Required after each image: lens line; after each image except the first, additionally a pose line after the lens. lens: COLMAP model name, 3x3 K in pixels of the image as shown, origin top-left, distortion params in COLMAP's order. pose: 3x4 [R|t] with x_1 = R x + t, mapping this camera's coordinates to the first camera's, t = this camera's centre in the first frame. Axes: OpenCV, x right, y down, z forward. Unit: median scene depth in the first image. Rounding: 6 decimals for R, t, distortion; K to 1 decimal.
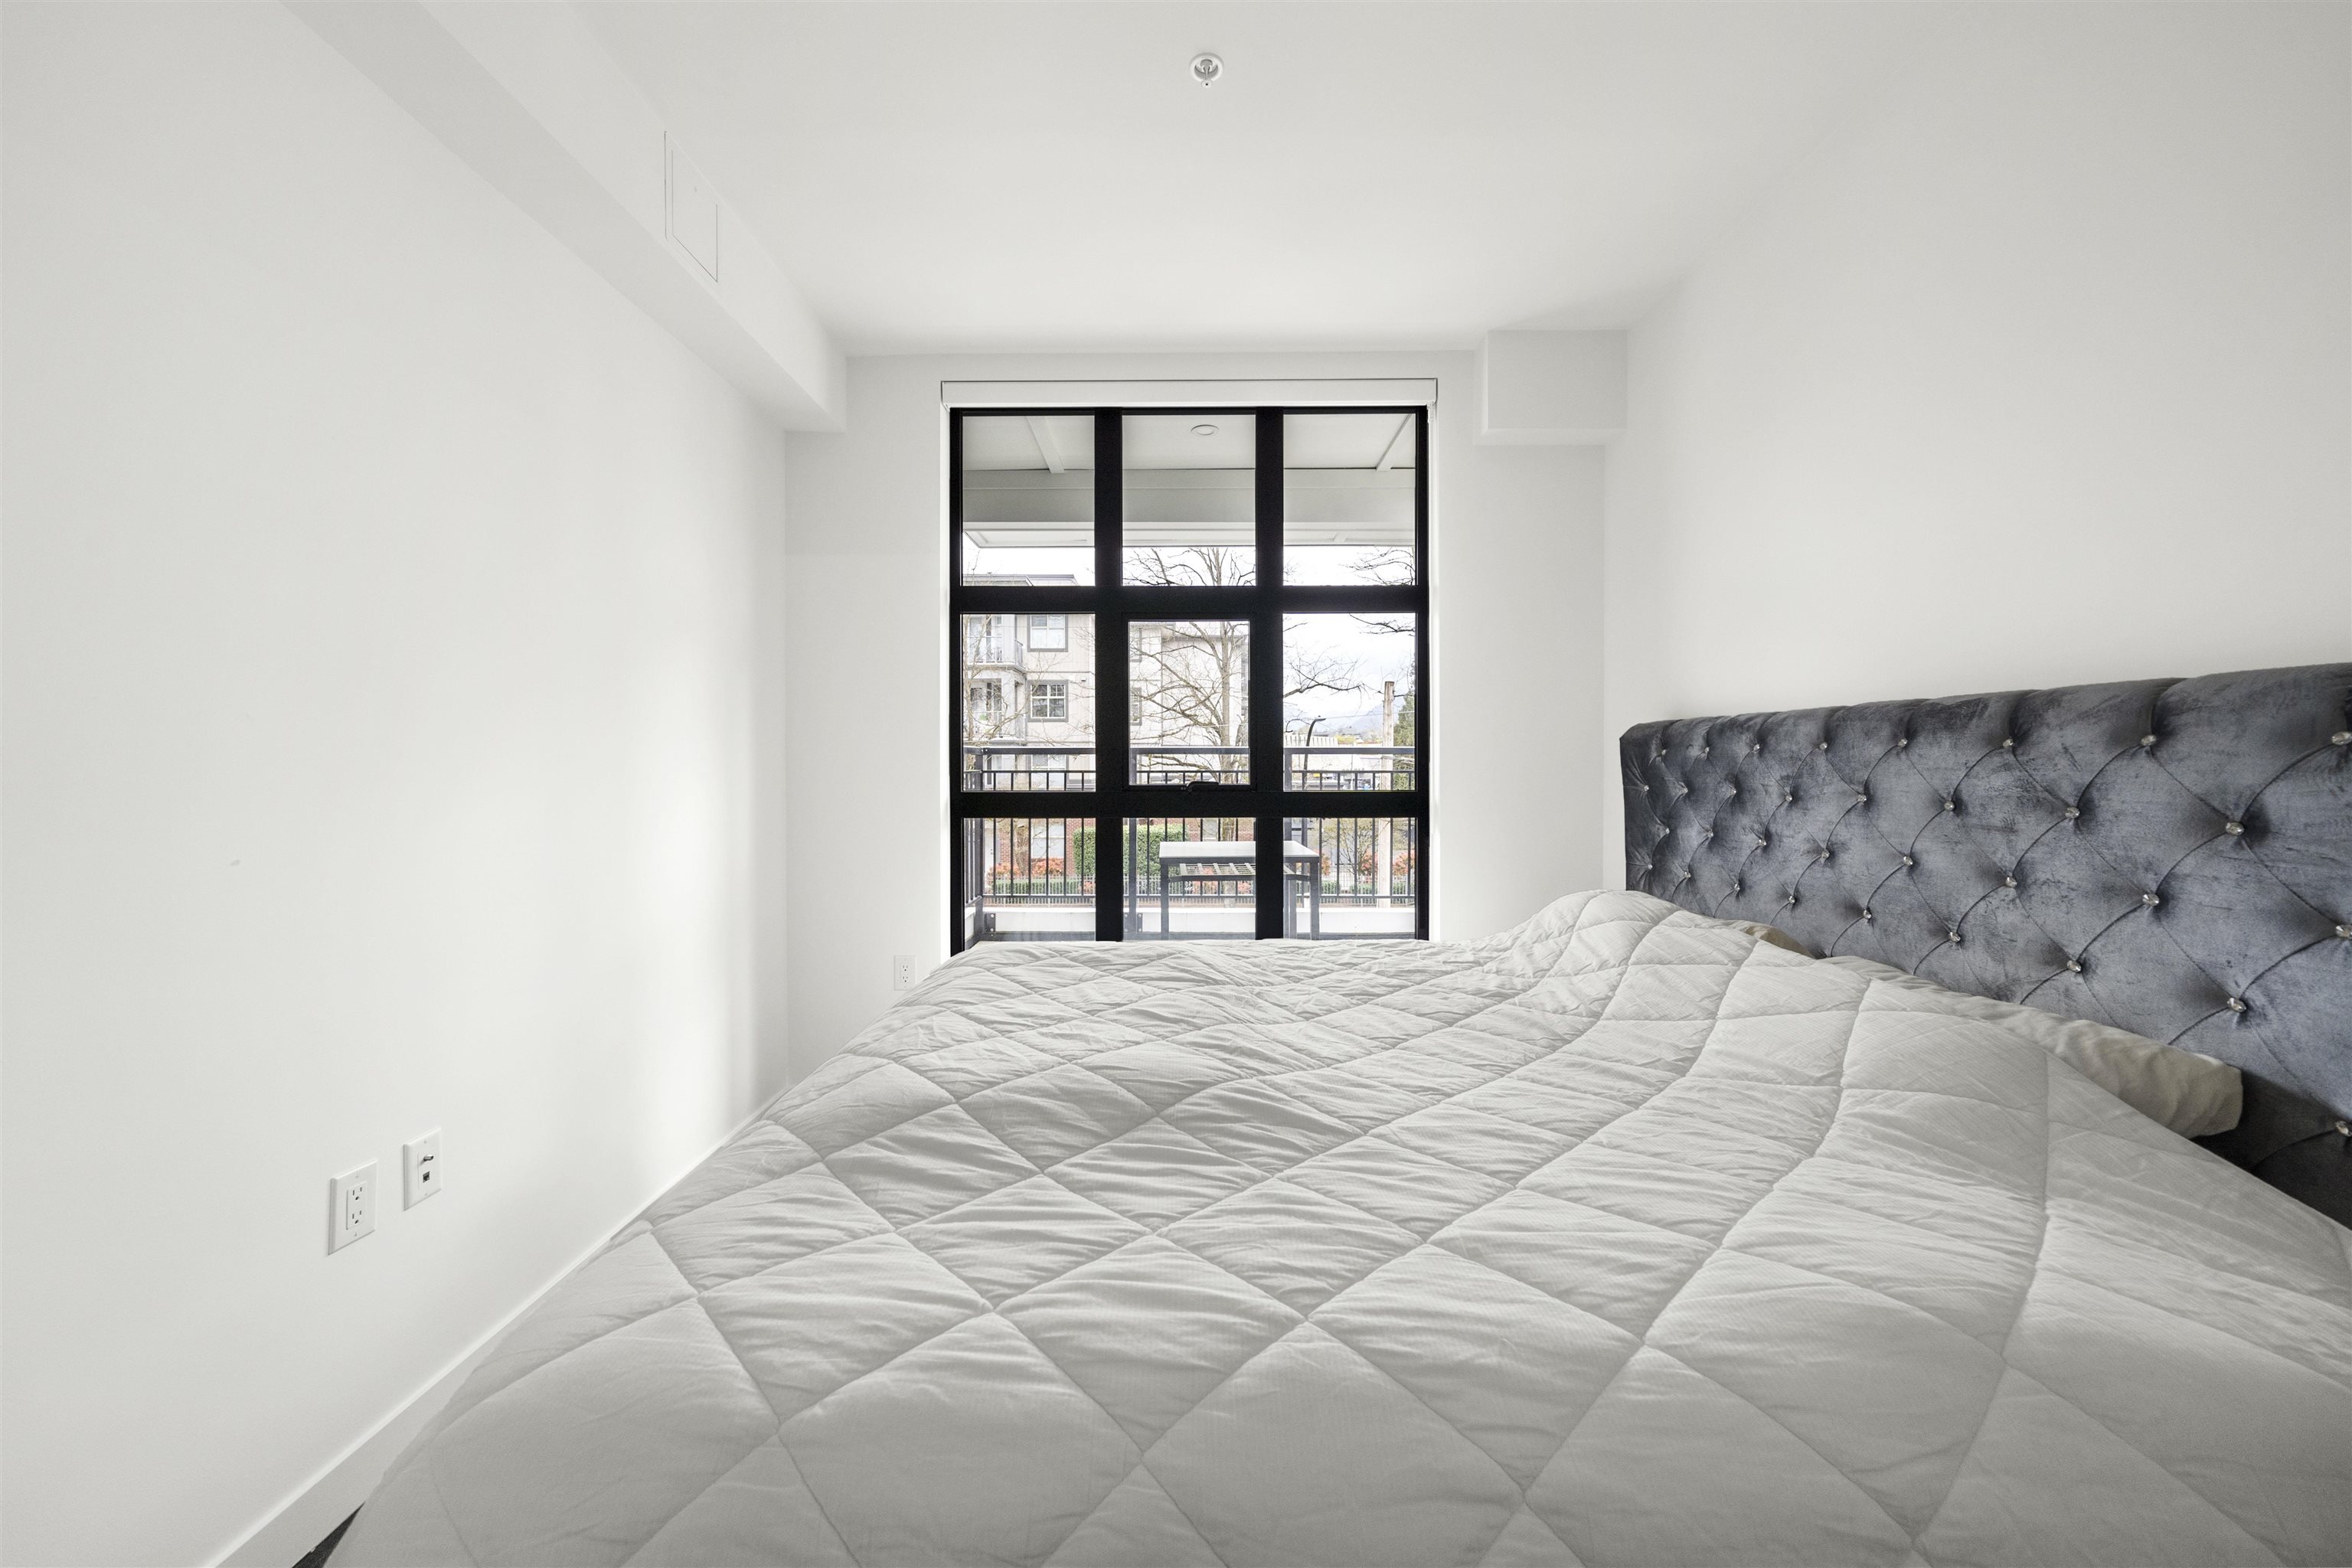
lens RADIAL K [[863.0, 0, 1176.0], [0, 863.0, 784.0], [0, 0, 1]] dist [-0.003233, -0.000081]
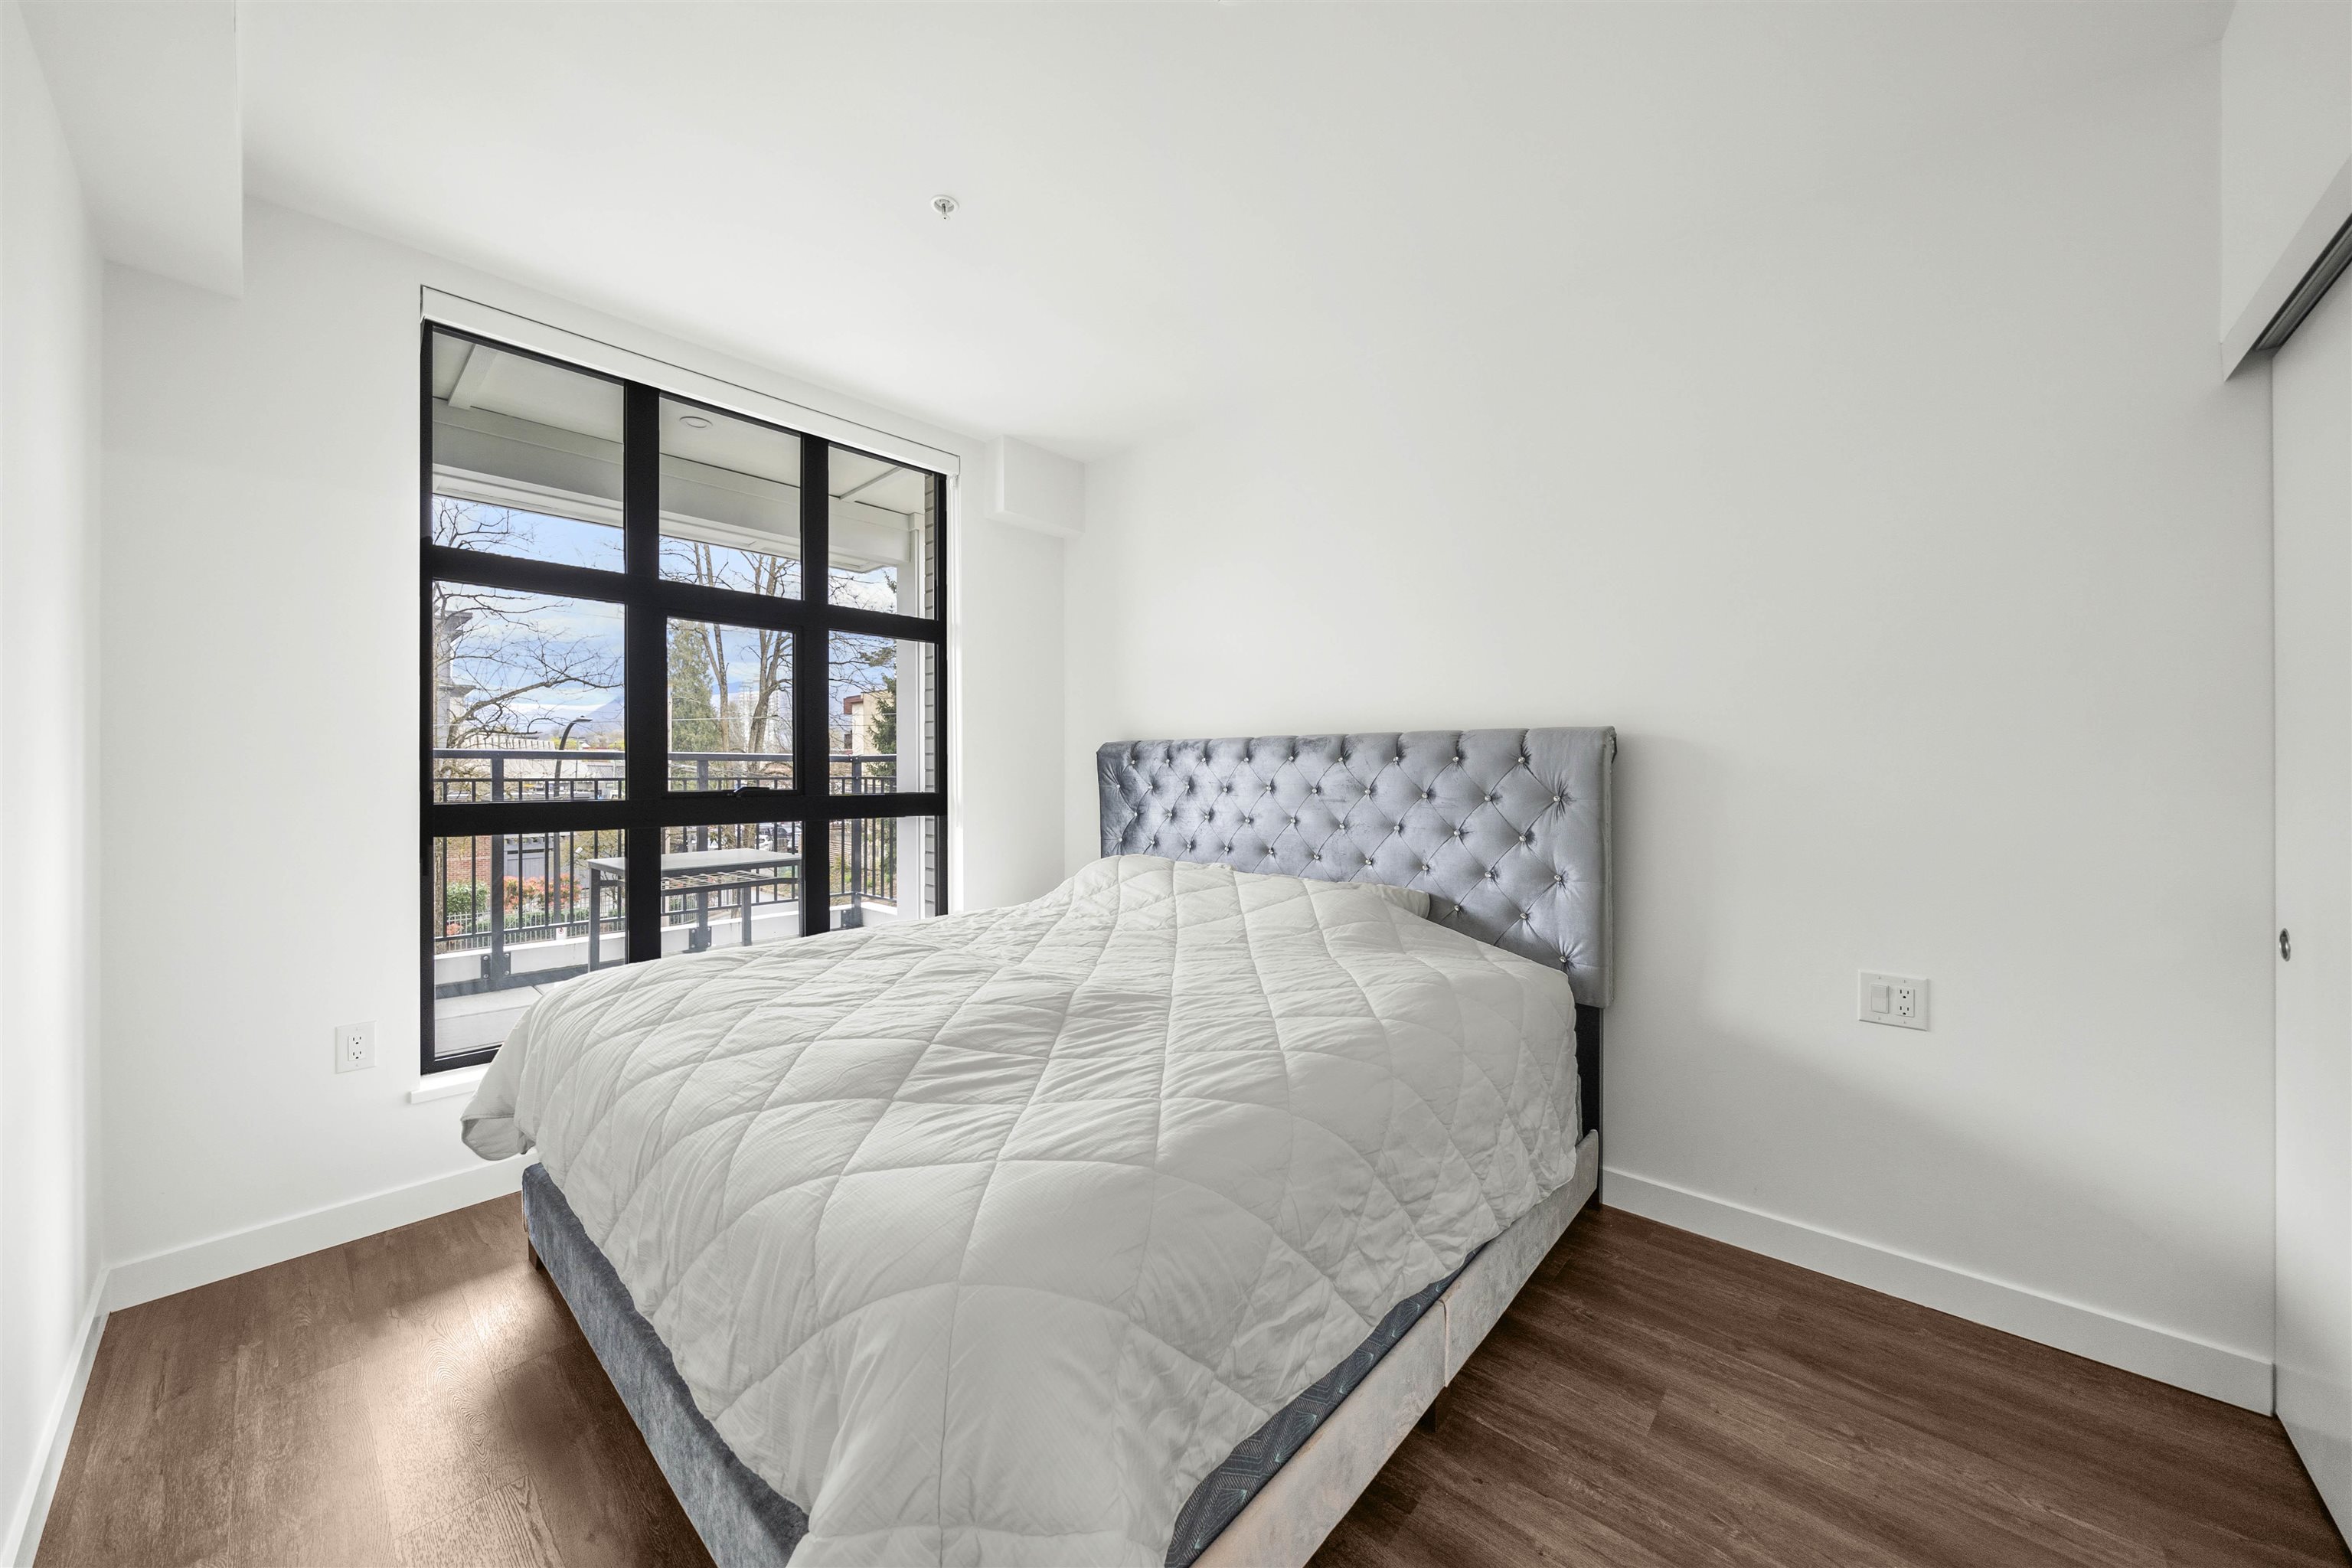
lens RADIAL K [[847.1, 0, 1183.7], [0, 847.1, 778.8], [0, 0, 1]] dist [-0.003187, -0.000189]
pose [[0.658697, -0.006471, 0.752380, -0.795421], [0.018680, 0.999795, -0.007755, 0.009439], [-0.752176, 0.019163, 0.658683, -0.056648]]
